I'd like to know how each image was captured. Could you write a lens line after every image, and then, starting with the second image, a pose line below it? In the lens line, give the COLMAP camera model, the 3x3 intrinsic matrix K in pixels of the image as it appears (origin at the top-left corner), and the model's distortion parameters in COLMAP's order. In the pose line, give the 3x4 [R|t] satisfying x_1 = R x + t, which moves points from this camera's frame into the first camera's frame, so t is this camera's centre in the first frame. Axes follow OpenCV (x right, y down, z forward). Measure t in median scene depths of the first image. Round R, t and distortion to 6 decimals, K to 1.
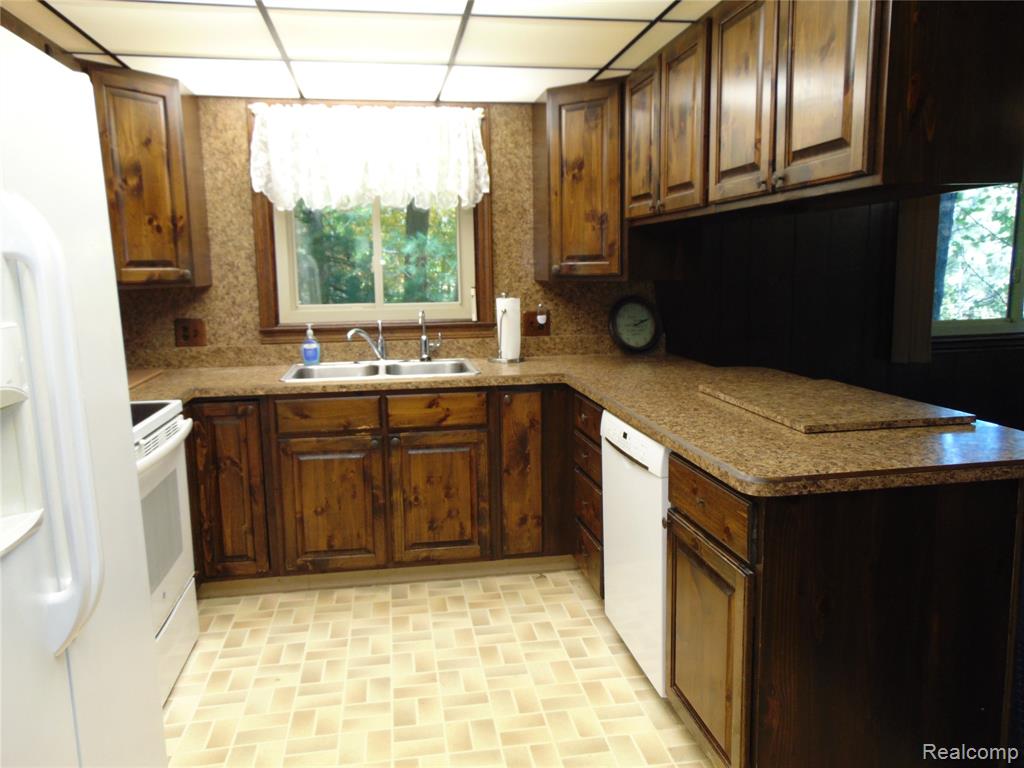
lens RADIAL K [[769.5, 0, 508.2], [0, 769.5, 382.7], [0, 0, 1]] dist [-0.031175, 0.062100]
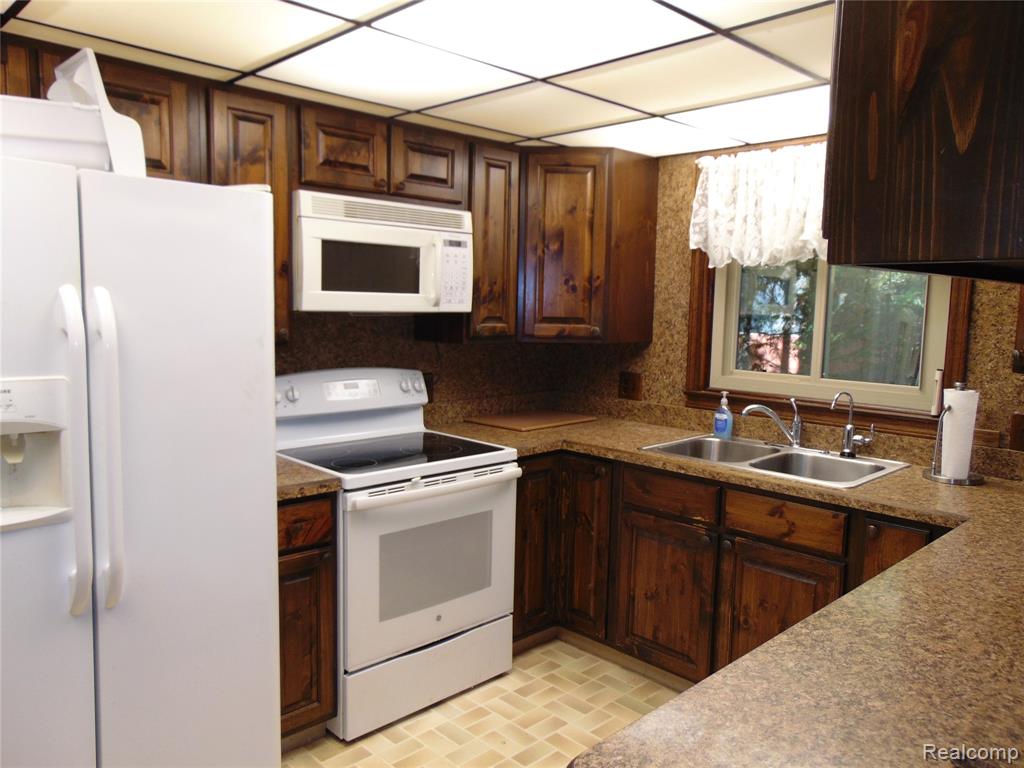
lens RADIAL K [[769.5, 0, 508.2], [0, 769.5, 382.7], [0, 0, 1]] dist [-0.031175, 0.062100]
pose [[0.575485, 0.113619, -0.809881, 0.336509], [-0.150257, 0.988134, 0.031856, -0.080132], [0.803891, 0.103358, 0.585728, 0.271721]]
